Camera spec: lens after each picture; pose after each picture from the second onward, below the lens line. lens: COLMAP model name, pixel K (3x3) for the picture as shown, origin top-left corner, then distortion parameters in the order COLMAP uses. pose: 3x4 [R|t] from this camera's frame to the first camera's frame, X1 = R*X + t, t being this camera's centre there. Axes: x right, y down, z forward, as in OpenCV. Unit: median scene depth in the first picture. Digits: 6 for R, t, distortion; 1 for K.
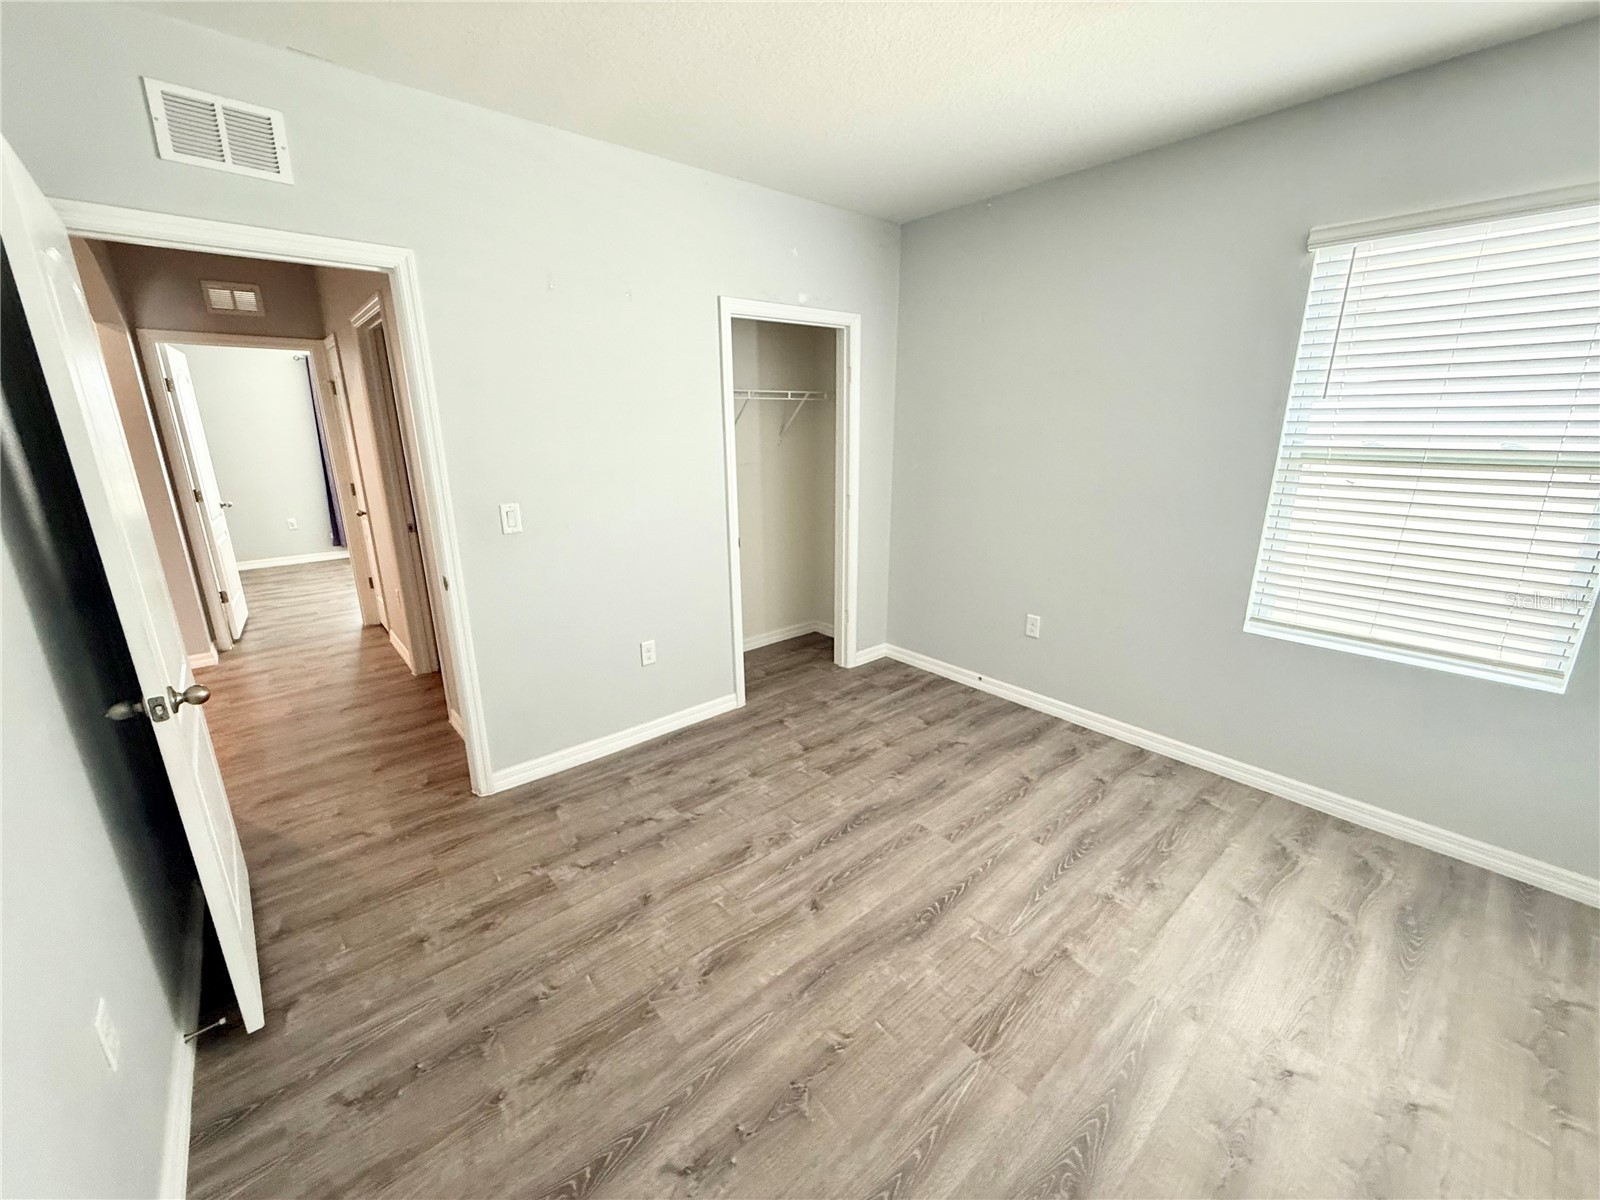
lens RADIAL K [[639.0, 0, 806.7], [0, 639.0, 606.0], [0, 0, 1]] dist [-0.000409, -0.001248]
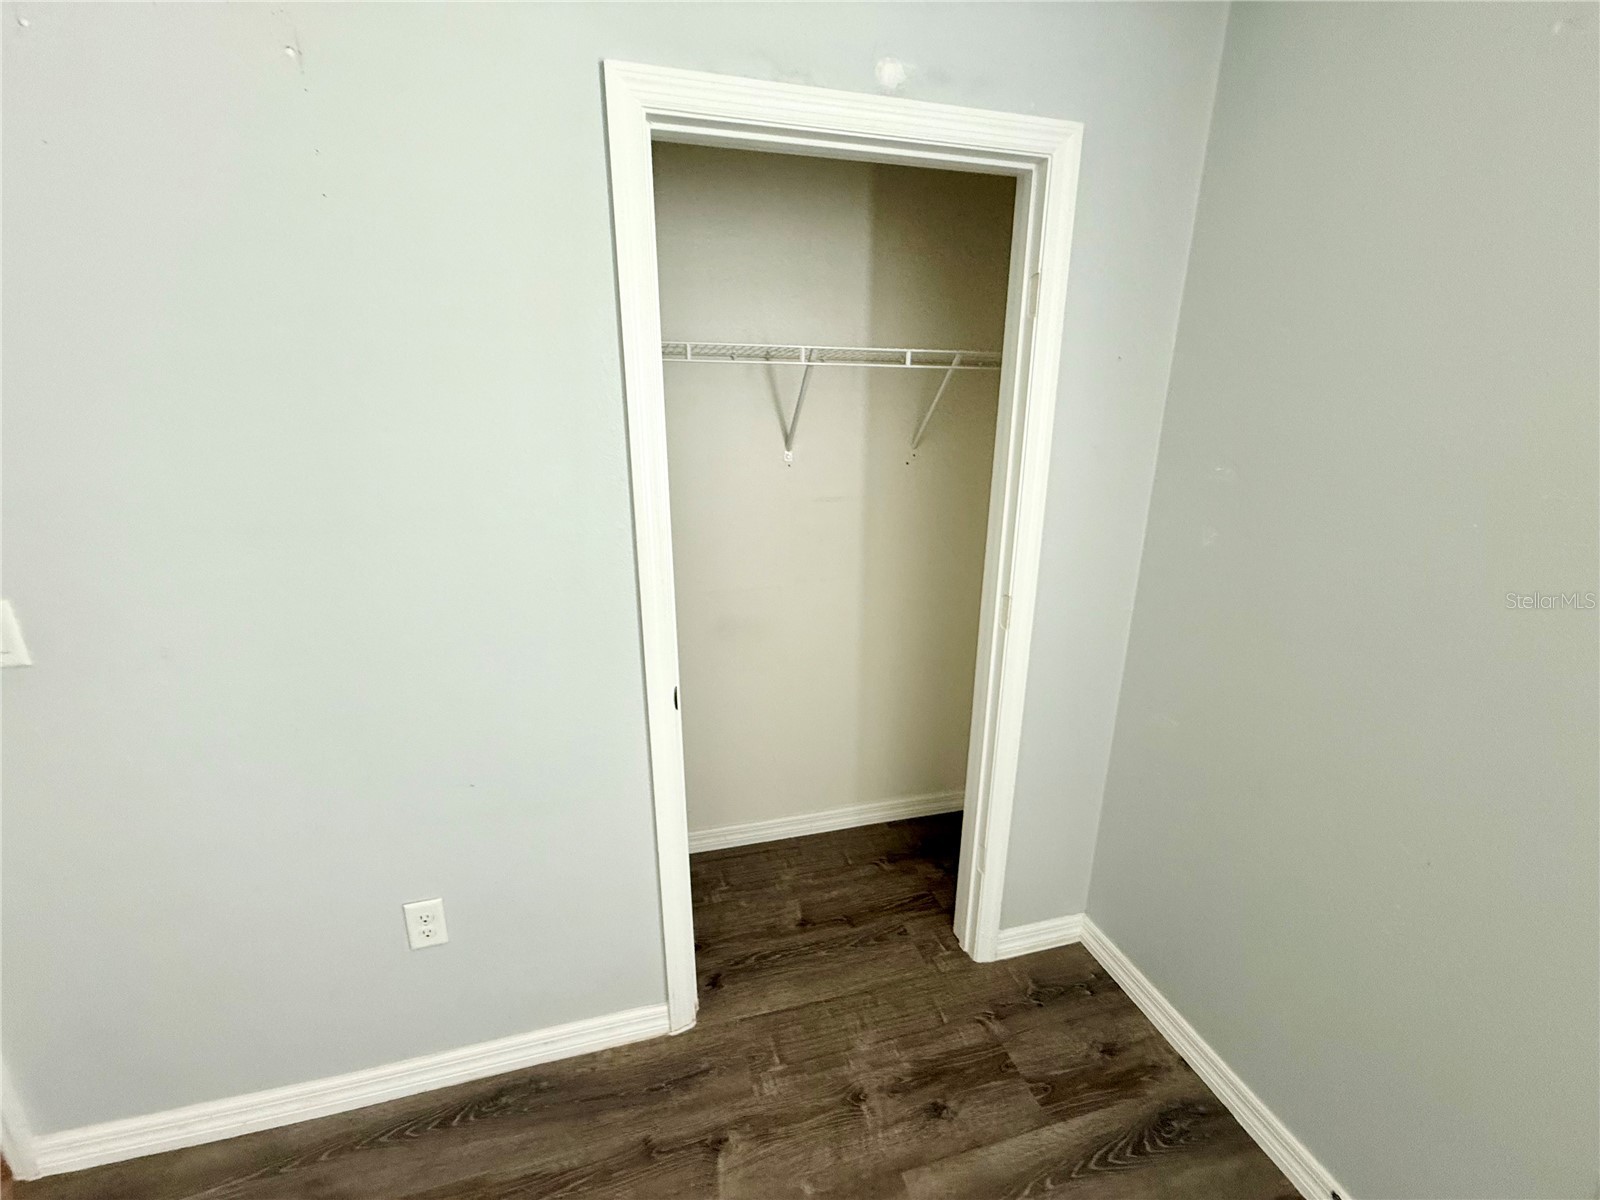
lens RADIAL K [[639.0, 0, 795.4], [0, 639.0, 603.4], [0, 0, 1]] dist [-0.000409, -0.001248]
pose [[0.894139, 0.131182, -0.428144, 0.204851], [-0.134118, 0.990688, 0.023450, -0.271952], [0.427233, 0.036454, 0.903406, 0.971315]]
